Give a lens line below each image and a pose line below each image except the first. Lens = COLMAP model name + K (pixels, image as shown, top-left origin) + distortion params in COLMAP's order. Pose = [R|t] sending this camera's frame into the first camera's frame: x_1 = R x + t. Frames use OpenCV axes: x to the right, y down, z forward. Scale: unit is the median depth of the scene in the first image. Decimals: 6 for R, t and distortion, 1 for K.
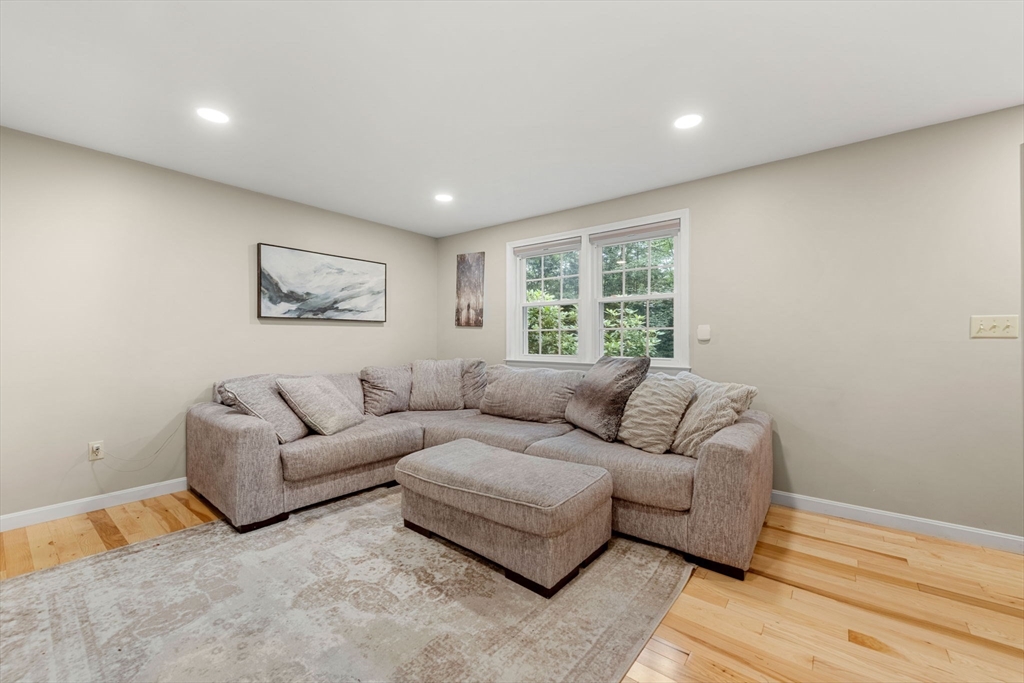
lens RADIAL K [[401.1, 0, 512.5], [0, 401.1, 337.1], [0, 0, 1]] dist [0.009512, -0.000369]
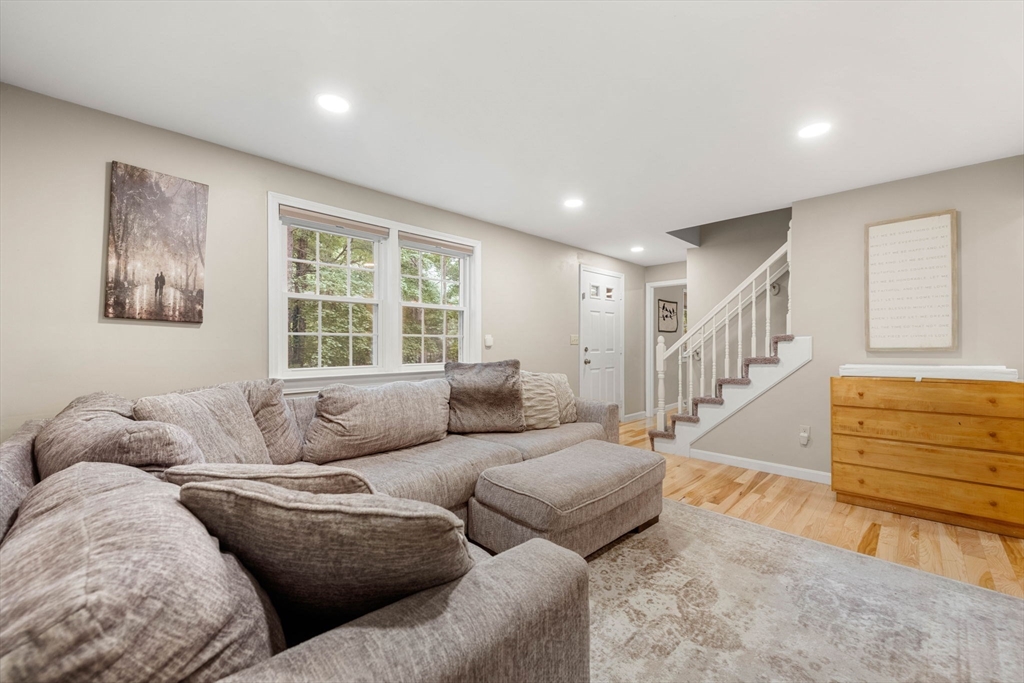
lens RADIAL K [[401.1, 0, 511.6], [0, 401.1, 344.2], [0, 0, 1]] dist [0.009512, -0.000369]
pose [[0.128361, -0.001010, 0.991727, -0.685368], [-0.005468, 0.999984, 0.001726, -0.001815], [-0.991712, -0.005644, 0.128354, 0.636986]]
